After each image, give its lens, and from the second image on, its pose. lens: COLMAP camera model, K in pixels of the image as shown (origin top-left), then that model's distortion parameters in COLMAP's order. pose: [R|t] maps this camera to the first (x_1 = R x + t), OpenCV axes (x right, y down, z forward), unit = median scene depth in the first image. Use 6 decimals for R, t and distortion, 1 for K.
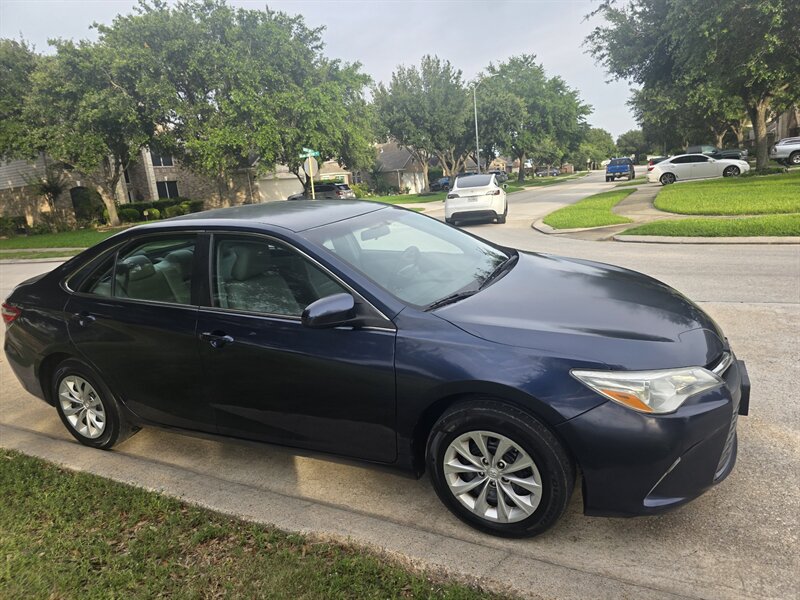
lens RADIAL K [[539.8, 0, 408.5], [0, 539.8, 295.6], [0, 0, 1]] dist [0.068353, -0.067879]
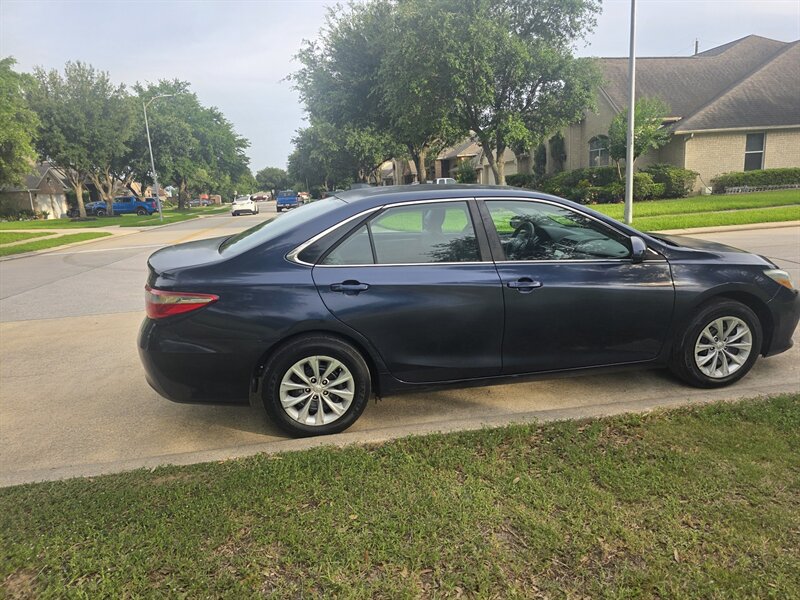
lens RADIAL K [[539.8, 0, 410.5], [0, 539.8, 297.2], [0, 0, 1]] dist [0.068353, -0.067879]
pose [[0.798537, -0.069916, 0.597871, -0.144078], [0.103624, 0.994370, -0.022121, 0.012387], [-0.592959, 0.079618, 0.801287, 0.024045]]
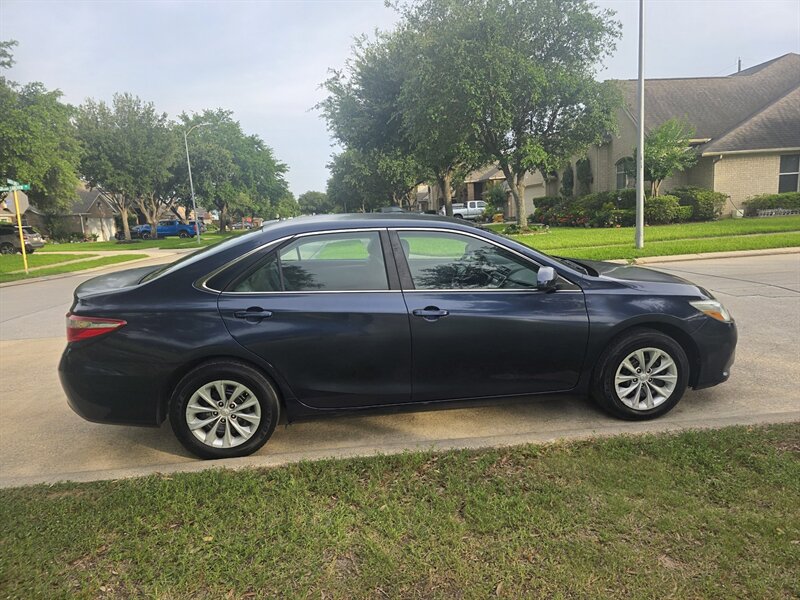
lens RADIAL K [[539.8, 0, 409.2], [0, 539.8, 302.6], [0, 0, 1]] dist [0.068353, -0.067879]
pose [[0.842039, -0.043889, 0.537628, -0.118549], [0.089650, 0.994209, -0.059250, 0.014158], [-0.531915, 0.098090, 0.841098, 0.002656]]
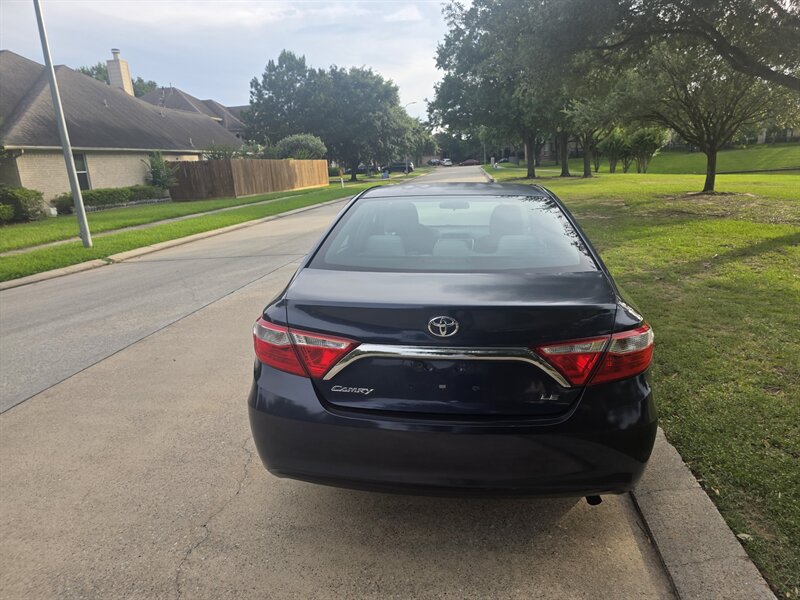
lens RADIAL K [[539.8, 0, 409.5], [0, 539.8, 298.4], [0, 0, 1]] dist [0.068353, -0.067879]
pose [[-0.317885, -0.113812, 0.941274, -0.177688], [0.281420, 0.936704, 0.208300, -0.027940], [-0.905401, 0.331109, -0.265735, 0.210664]]
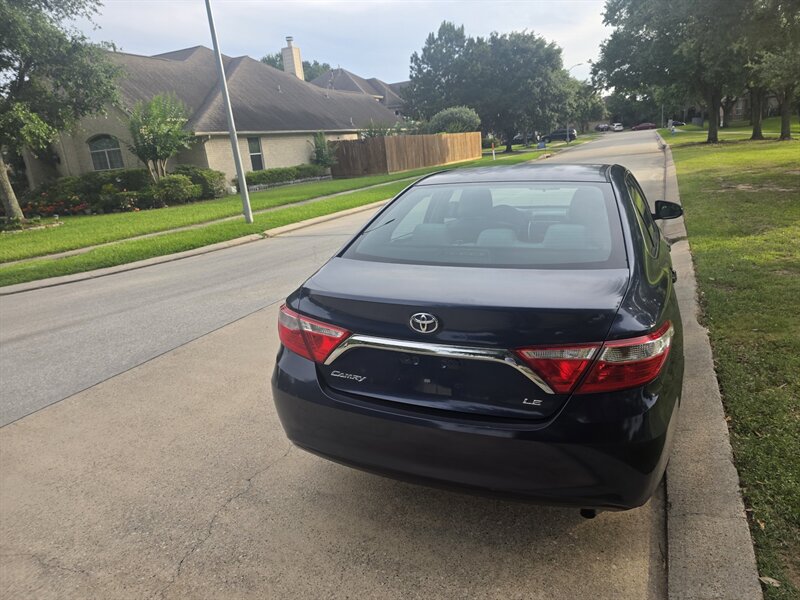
lens RADIAL K [[539.8, 0, 406.1], [0, 539.8, 303.3], [0, 0, 1]] dist [0.068353, -0.067879]
pose [[-0.032601, -0.176552, 0.983751, -0.183084], [0.297816, 0.937847, 0.178183, -0.024103], [-0.954067, 0.298785, 0.022005, 0.187387]]
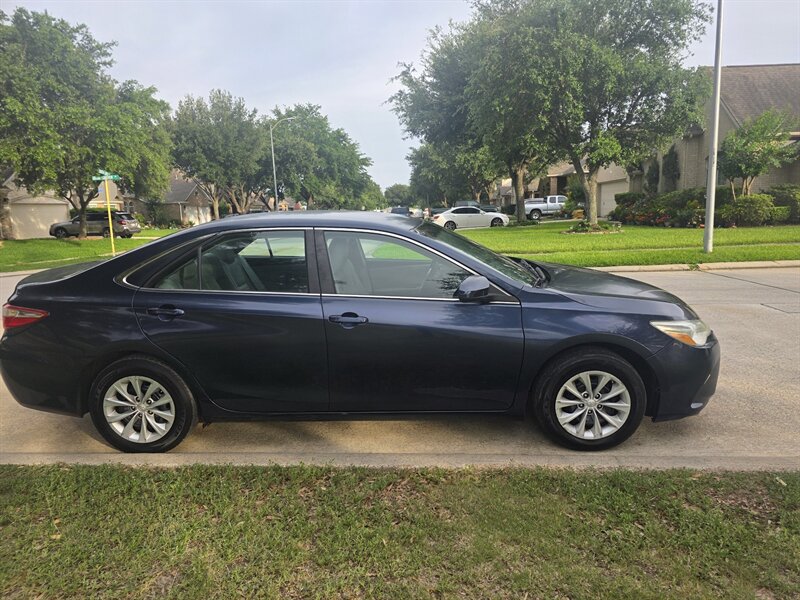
lens RADIAL K [[539.8, 0, 407.0], [0, 539.8, 302.7], [0, 0, 1]] dist [0.068353, -0.067879]
pose [[0.917413, -0.007910, 0.397858, -0.078917], [0.033267, 0.997827, -0.056872, 0.013007], [-0.396544, 0.065411, 0.915683, -0.009146]]
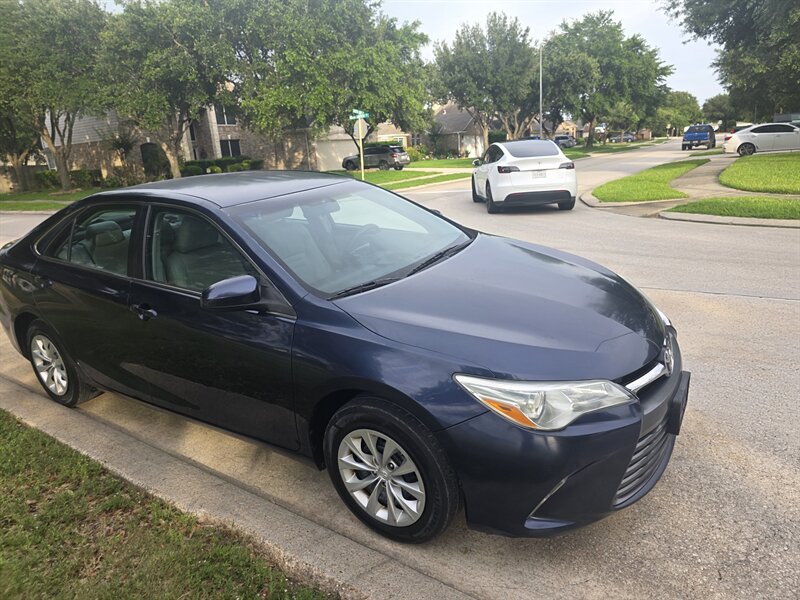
lens RADIAL K [[539.8, 0, 403.4], [0, 539.8, 288.5], [0, 0, 1]] dist [0.068353, -0.067879]
pose [[0.991536, 0.055980, -0.117141, 0.027318], [-0.049633, 0.997173, 0.056415, -0.005053], [0.119967, -0.050123, 0.991512, 0.007480]]
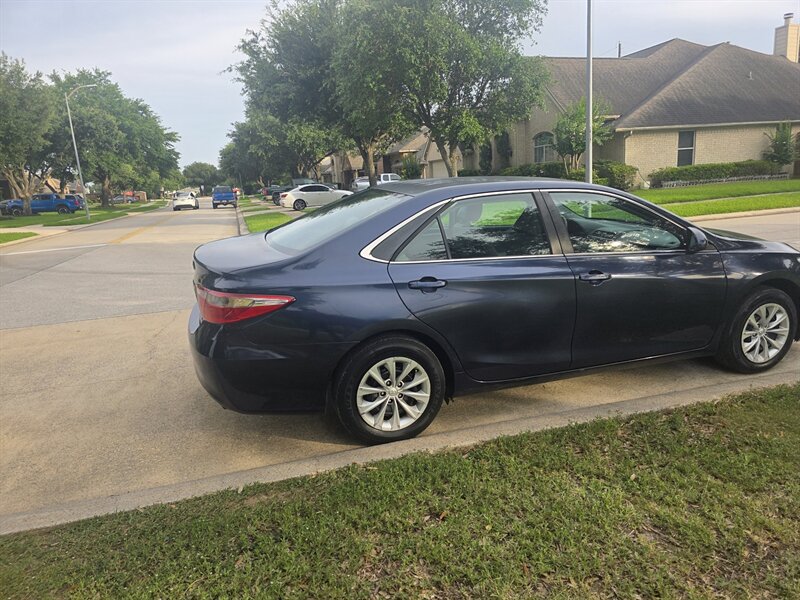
lens RADIAL K [[539.8, 0, 409.9], [0, 539.8, 291.9], [0, 0, 1]] dist [0.068353, -0.067879]
pose [[0.721530, -0.088864, 0.686657, -0.165355], [0.131947, 0.991203, -0.010372, 0.008290], [-0.679694, 0.098086, 0.726908, 0.049122]]
